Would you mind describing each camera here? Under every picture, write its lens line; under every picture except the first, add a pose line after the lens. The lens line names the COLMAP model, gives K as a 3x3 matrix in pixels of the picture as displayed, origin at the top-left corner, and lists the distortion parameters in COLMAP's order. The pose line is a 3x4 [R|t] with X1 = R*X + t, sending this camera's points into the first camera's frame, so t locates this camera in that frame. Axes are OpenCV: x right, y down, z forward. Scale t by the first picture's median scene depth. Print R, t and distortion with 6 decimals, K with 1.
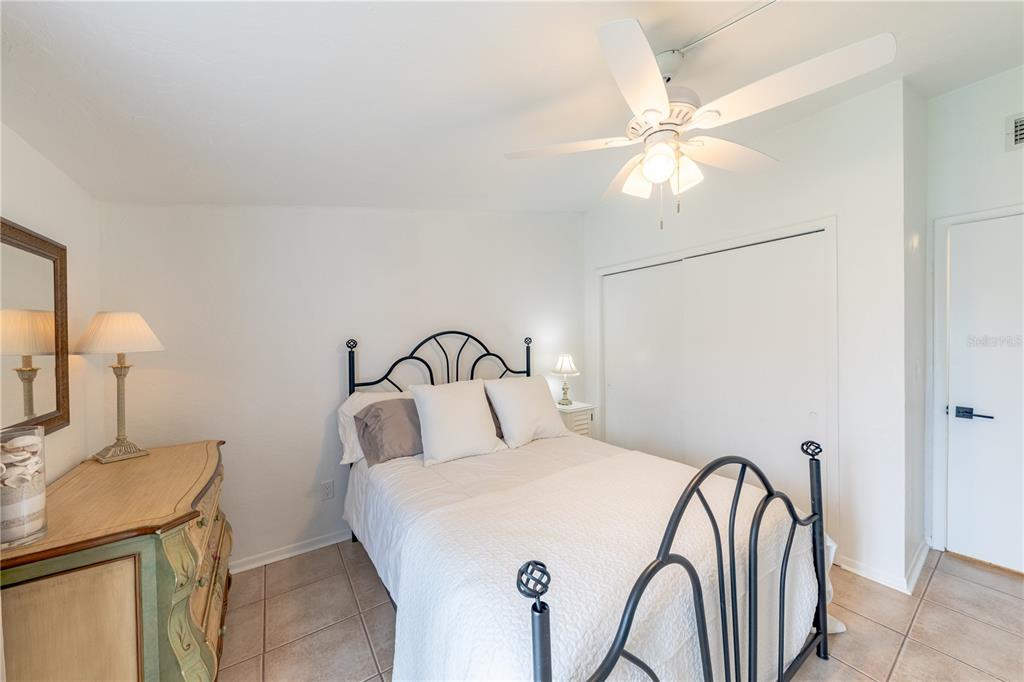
lens RADIAL K [[354.1, 0, 511.8], [0, 354.1, 343.8], [0, 0, 1]] dist [0.000581, -0.000144]
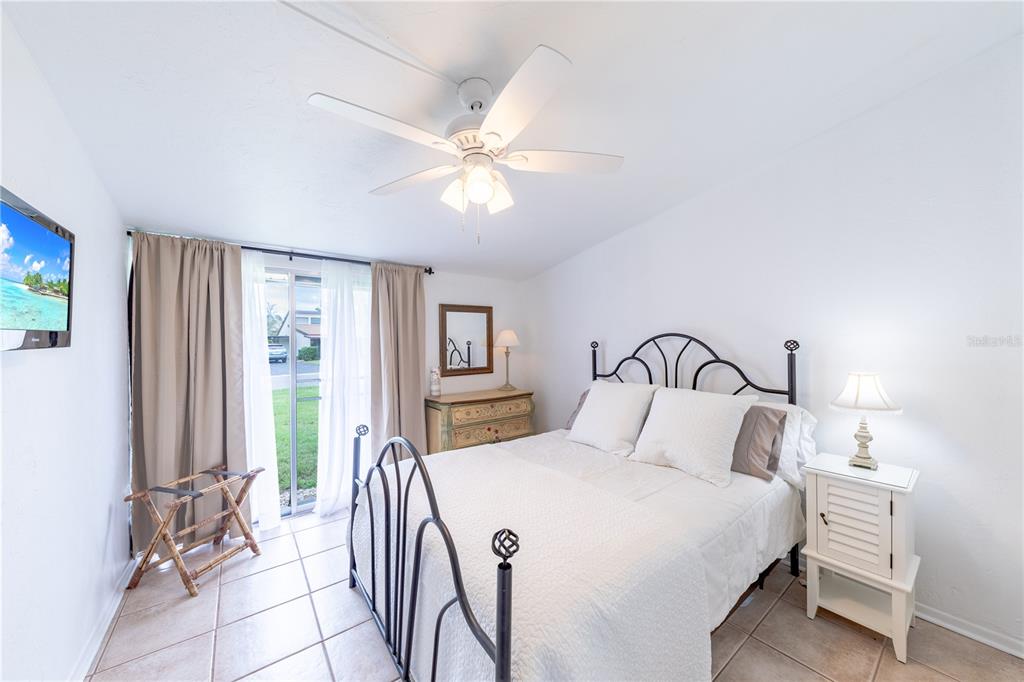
lens RADIAL K [[360.2, 0, 514.5], [0, 360.2, 340.7], [0, 0, 1]] dist [0.000093, -0.000271]
pose [[0.049936, 0.004962, -0.998740, 0.819318], [-0.014883, 0.999880, 0.004223, -0.014467], [0.998642, 0.014653, 0.050004, 0.563781]]
